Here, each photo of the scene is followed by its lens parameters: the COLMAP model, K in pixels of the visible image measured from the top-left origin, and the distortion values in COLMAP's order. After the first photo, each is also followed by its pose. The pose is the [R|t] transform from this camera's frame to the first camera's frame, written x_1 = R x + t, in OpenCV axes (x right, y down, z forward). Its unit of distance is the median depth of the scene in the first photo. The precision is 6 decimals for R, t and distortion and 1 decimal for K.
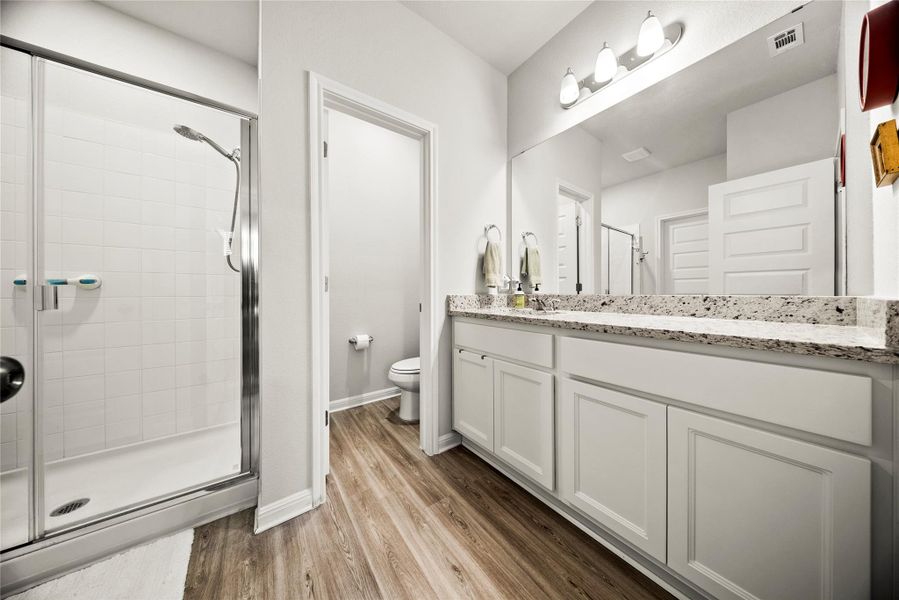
lens RADIAL K [[266.5, 0, 459.5], [0, 266.5, 293.4], [0, 0, 1]] dist [0.001731, -0.001174]
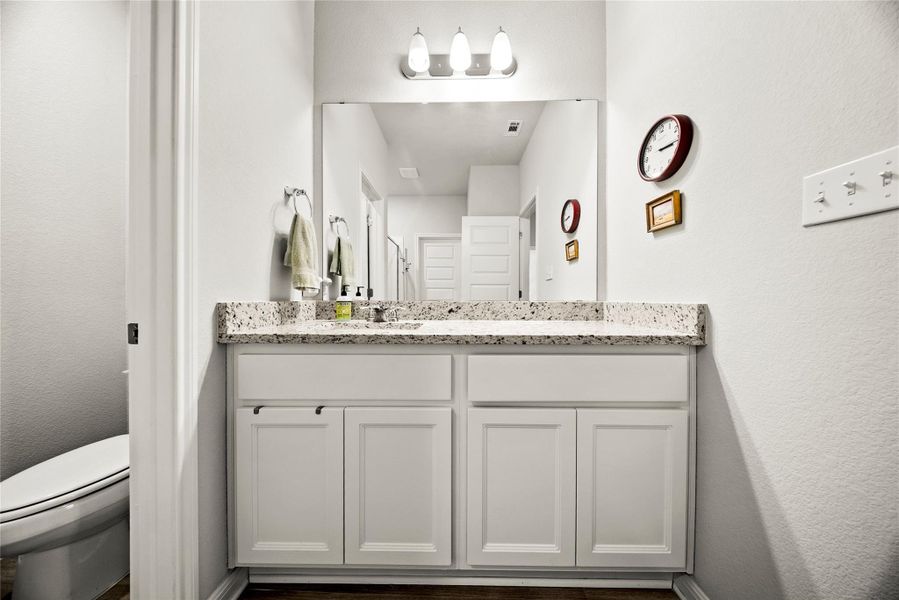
lens RADIAL K [[266.5, 0, 443.0], [0, 266.5, 299.5], [0, 0, 1]] dist [0.001731, -0.001174]
pose [[0.626542, 0.002687, 0.779383, -0.189048], [-0.000868, 0.999996, -0.002750, 0.001828], [-0.779387, 0.001047, 0.626541, 0.421995]]
